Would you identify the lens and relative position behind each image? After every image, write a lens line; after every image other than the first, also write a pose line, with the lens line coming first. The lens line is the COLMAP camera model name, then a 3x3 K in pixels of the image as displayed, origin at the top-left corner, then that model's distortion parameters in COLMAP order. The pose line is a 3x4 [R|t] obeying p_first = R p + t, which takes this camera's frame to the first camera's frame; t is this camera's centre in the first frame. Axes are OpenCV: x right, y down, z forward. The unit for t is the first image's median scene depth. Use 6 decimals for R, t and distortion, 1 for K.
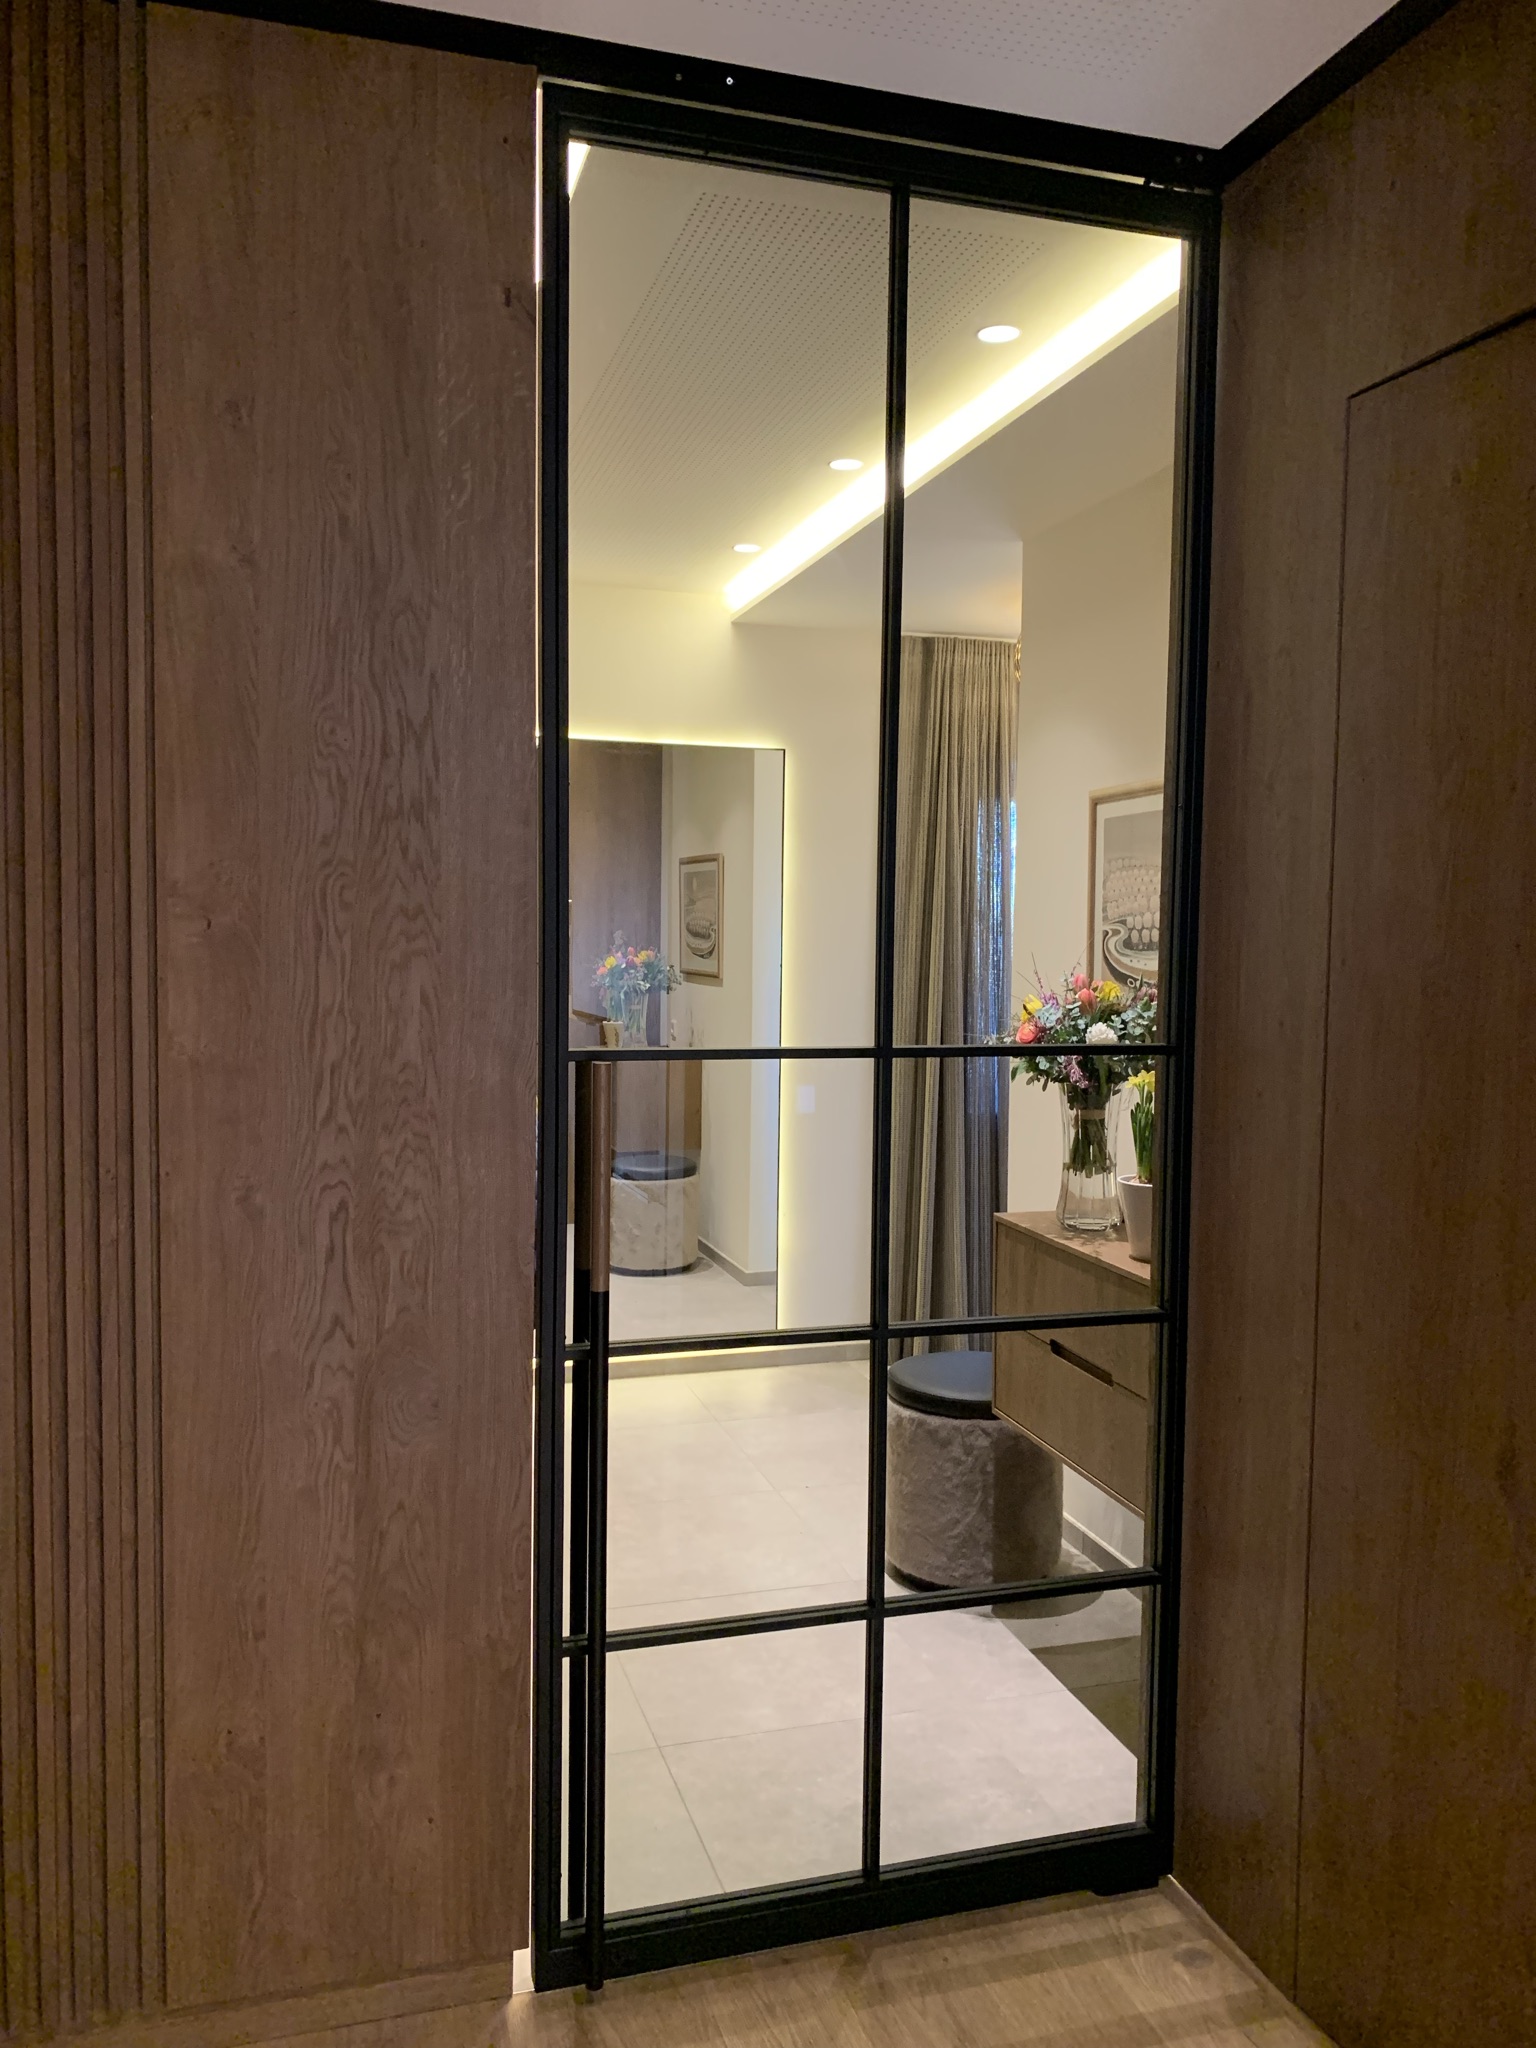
lens RADIAL K [[1584.6, 0, 756.4], [0, 1584.6, 1028.3], [0, 0, 1]] dist [0.017906, -0.019909]
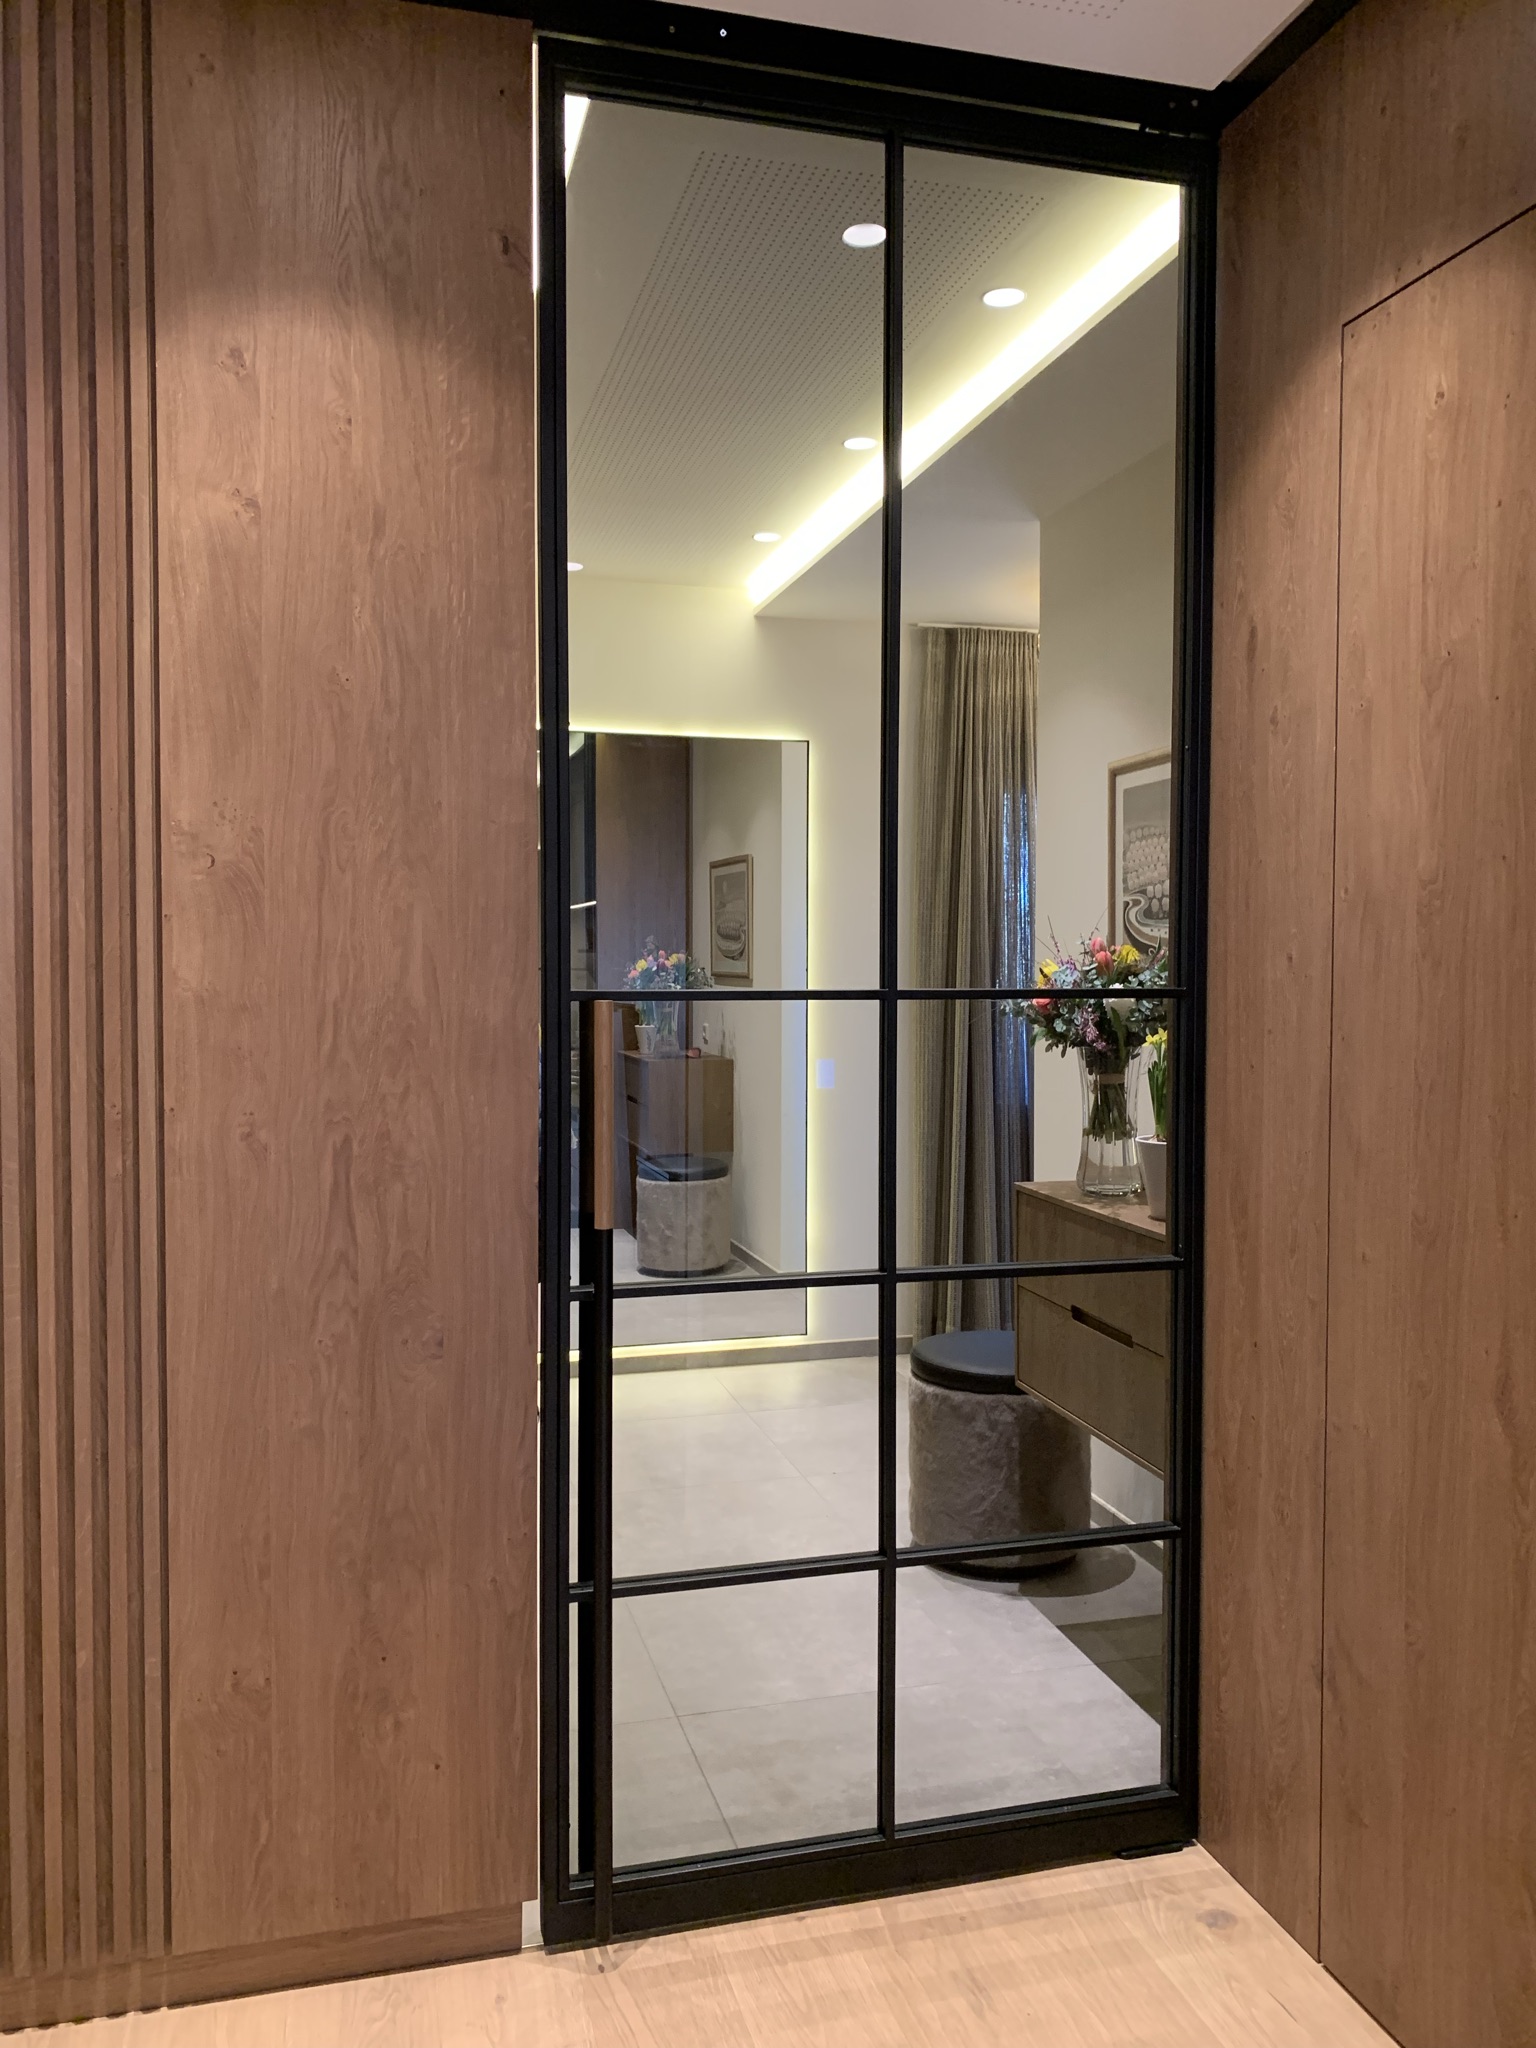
lens RADIAL K [[1584.6, 0, 753.1], [0, 1584.6, 1016.7], [0, 0, 1]] dist [0.017906, -0.019909]
pose [[0.999512, -0.009568, -0.029744, 0.024529], [0.008793, 0.999621, -0.026098, 0.054443], [0.029982, 0.025823, 0.999217, 0.002220]]
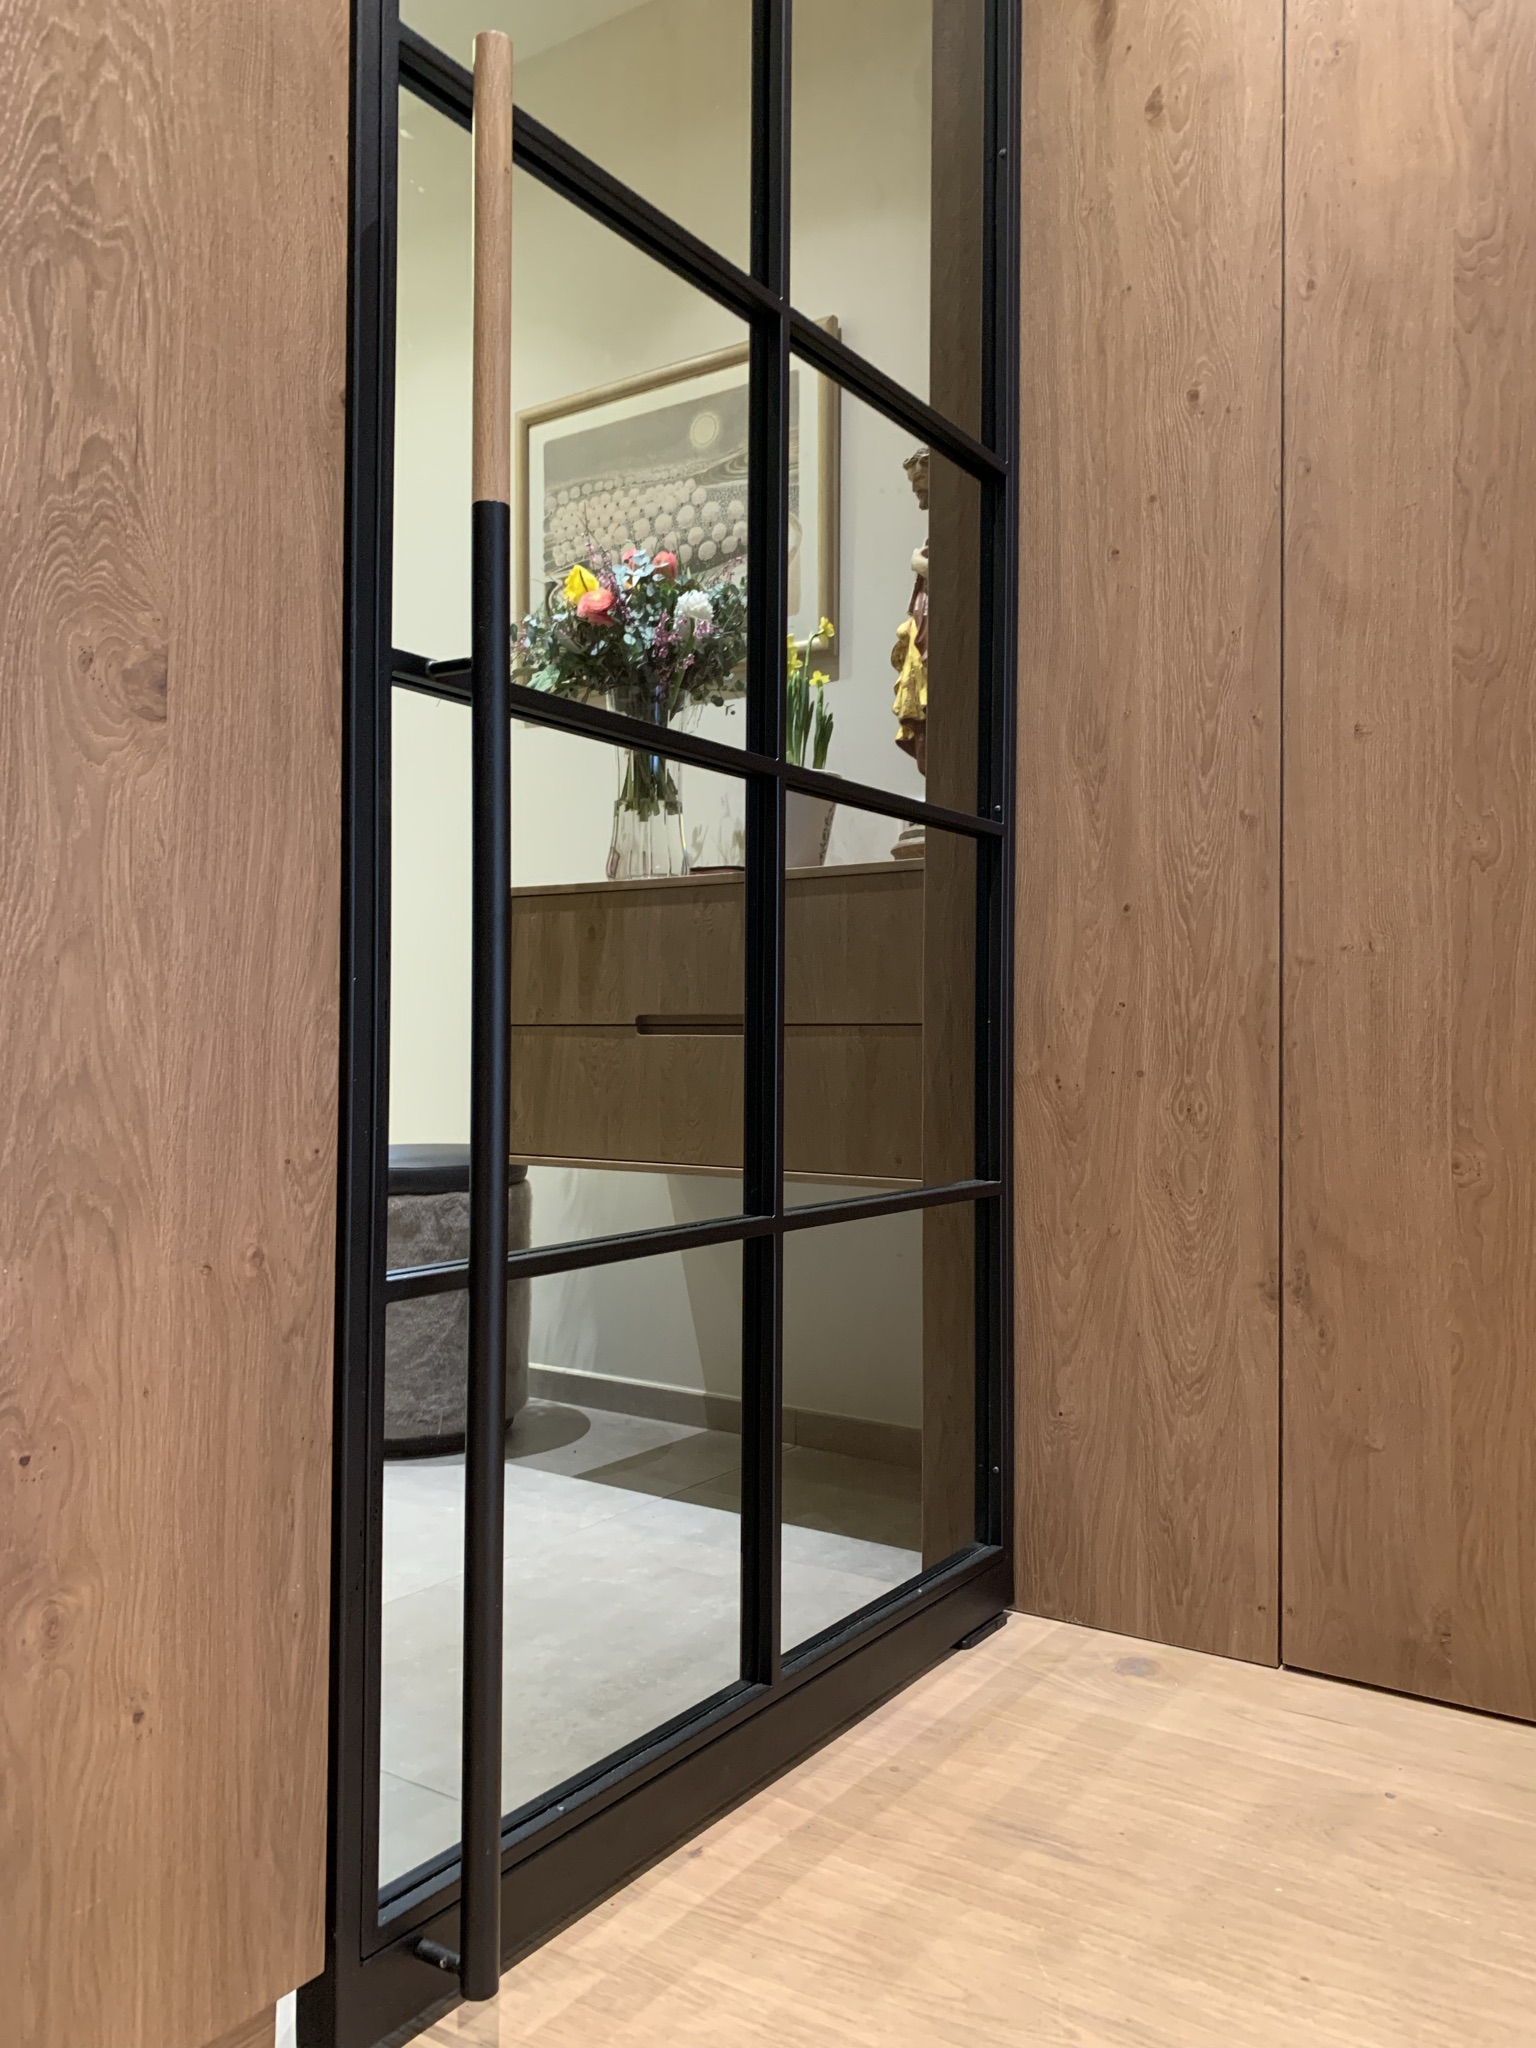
lens RADIAL K [[1584.6, 0, 762.4], [0, 1584.6, 1022.0], [0, 0, 1]] dist [0.017906, -0.019909]
pose [[0.773245, 0.002549, 0.634103, -0.317483], [0.042134, 0.997575, -0.055389, 0.327400], [-0.632707, 0.069547, 0.771262, 0.534909]]
